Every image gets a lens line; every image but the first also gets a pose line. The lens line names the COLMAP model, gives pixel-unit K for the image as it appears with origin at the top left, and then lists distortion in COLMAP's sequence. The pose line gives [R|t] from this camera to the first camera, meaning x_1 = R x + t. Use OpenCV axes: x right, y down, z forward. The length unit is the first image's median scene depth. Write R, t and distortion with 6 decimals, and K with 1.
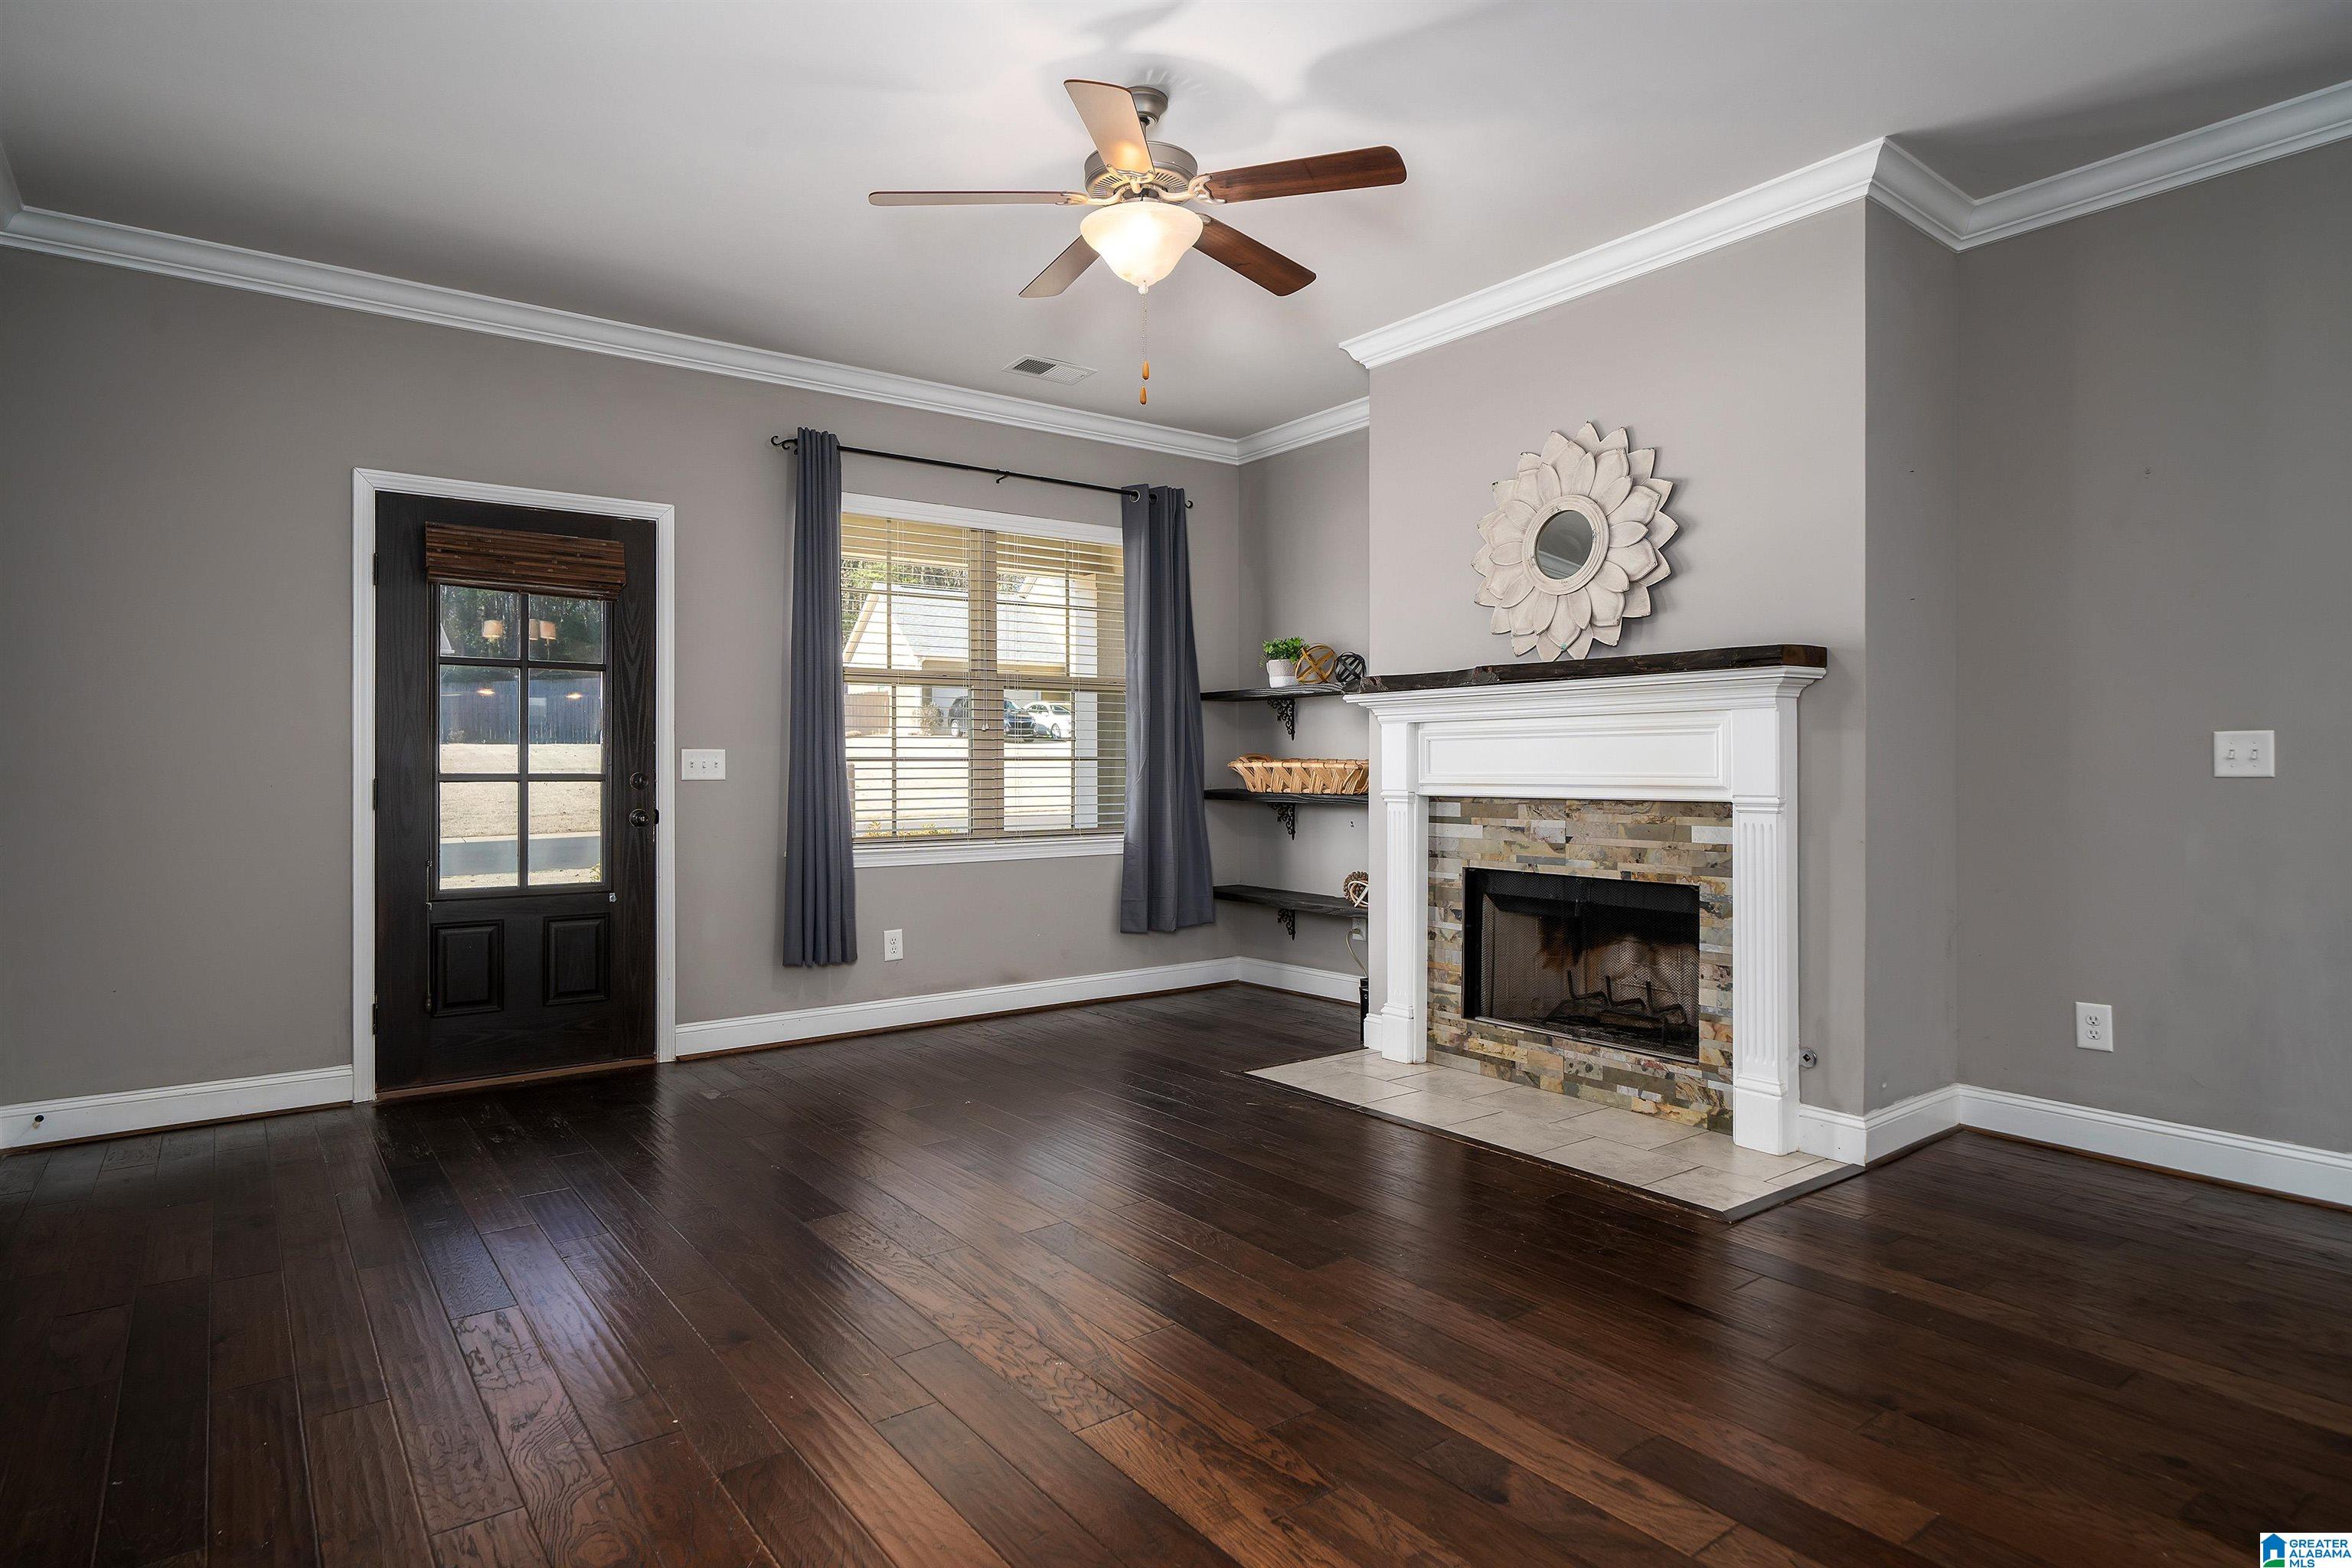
lens RADIAL K [[1271.9, 0, 1167.9], [0, 1271.9, 761.7], [0, 0, 1]] dist [-0.001351, 0.000192]
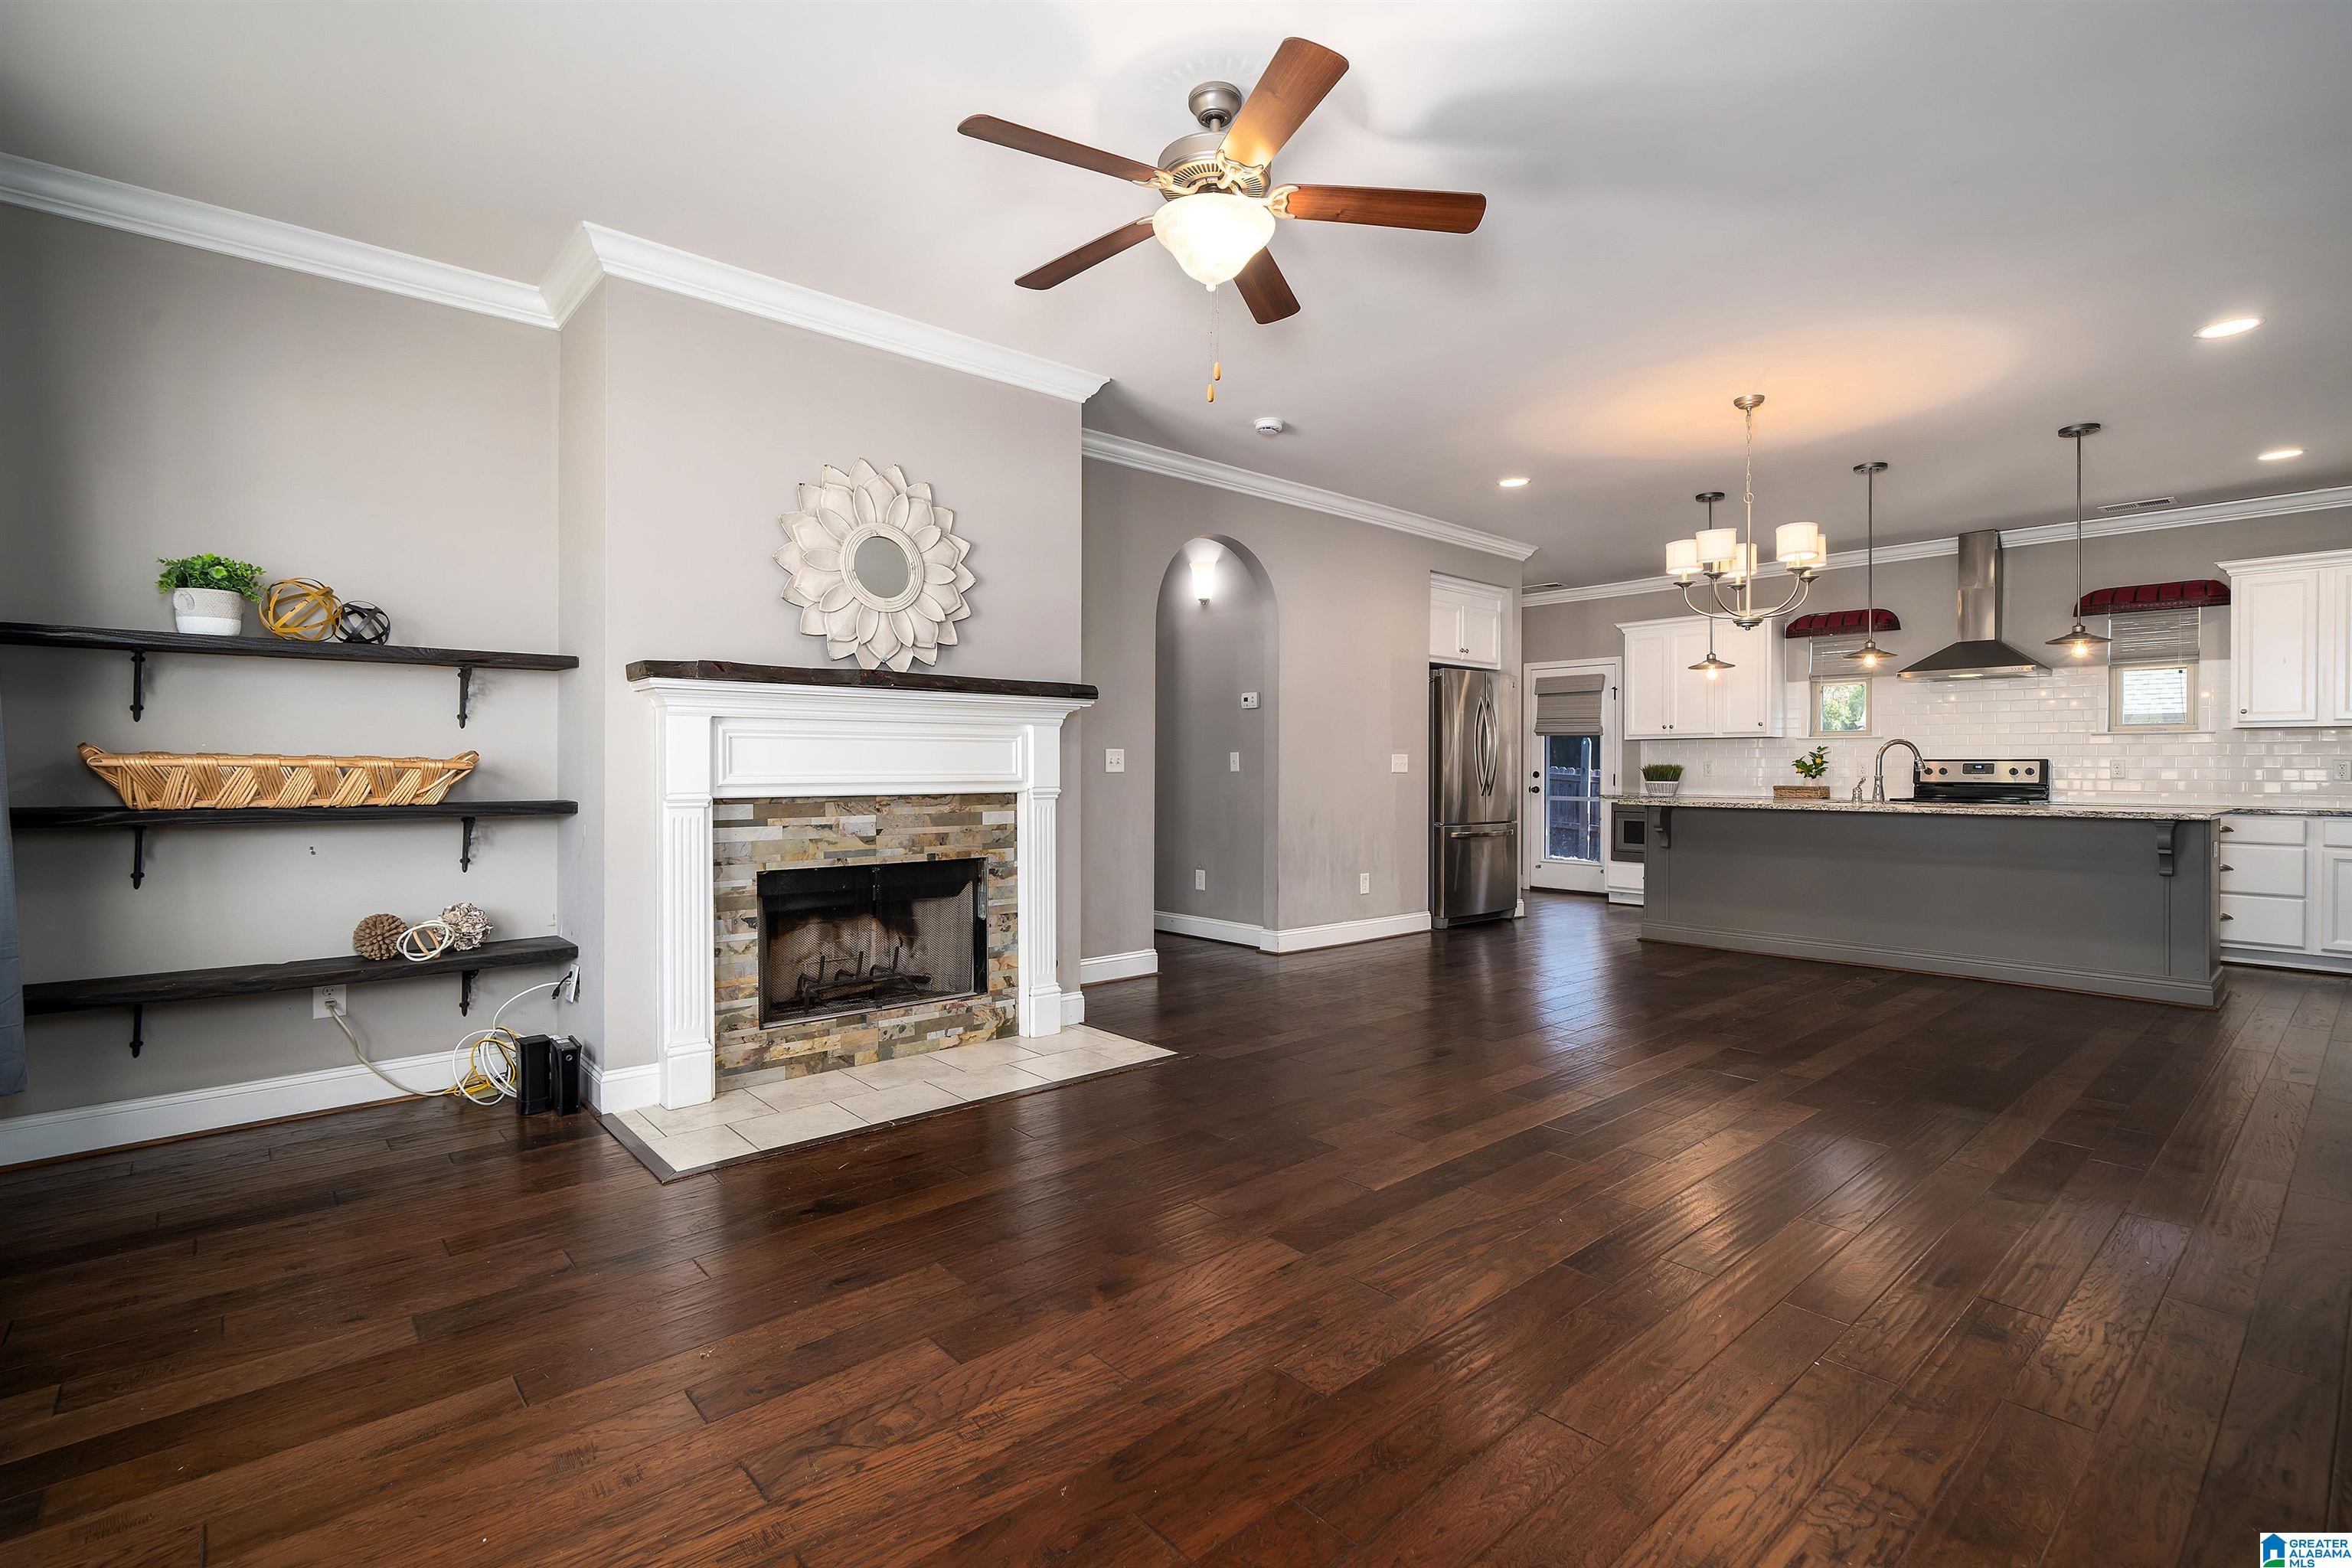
lens RADIAL K [[1087.8, 0, 1137.5], [0, 1087.8, 772.1], [0, 0, 1]] dist [-0.000856, -0.000194]
pose [[-0.061122, -0.001531, 0.998129, -0.622719], [-0.002339, 0.999996, 0.001390, 0.006718], [-0.998128, -0.002250, -0.061125, 0.797540]]
